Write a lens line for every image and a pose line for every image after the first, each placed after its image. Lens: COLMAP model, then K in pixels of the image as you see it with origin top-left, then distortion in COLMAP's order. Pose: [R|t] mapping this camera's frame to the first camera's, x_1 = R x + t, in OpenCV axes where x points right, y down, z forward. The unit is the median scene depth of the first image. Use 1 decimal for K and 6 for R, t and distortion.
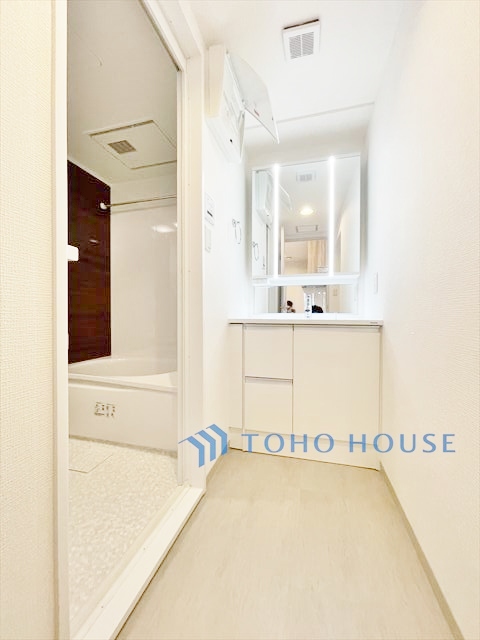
lens RADIAL K [[258.0, 0, 240.8], [0, 258.0, 318.2], [0, 0, 1]] dist [-0.004396, 0.000665]
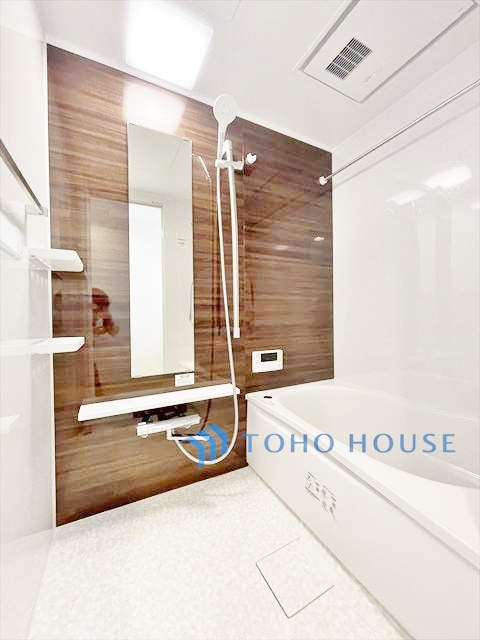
lens RADIAL K [[258.0, 0, 241.2], [0, 258.0, 318.2], [0, 0, 1]] dist [-0.004396, 0.000665]
pose [[0.678656, -0.002433, -0.734453, -0.147164], [0.001246, 0.999997, -0.002161, -0.033726], [0.734456, 0.000551, 0.678657, 0.319187]]
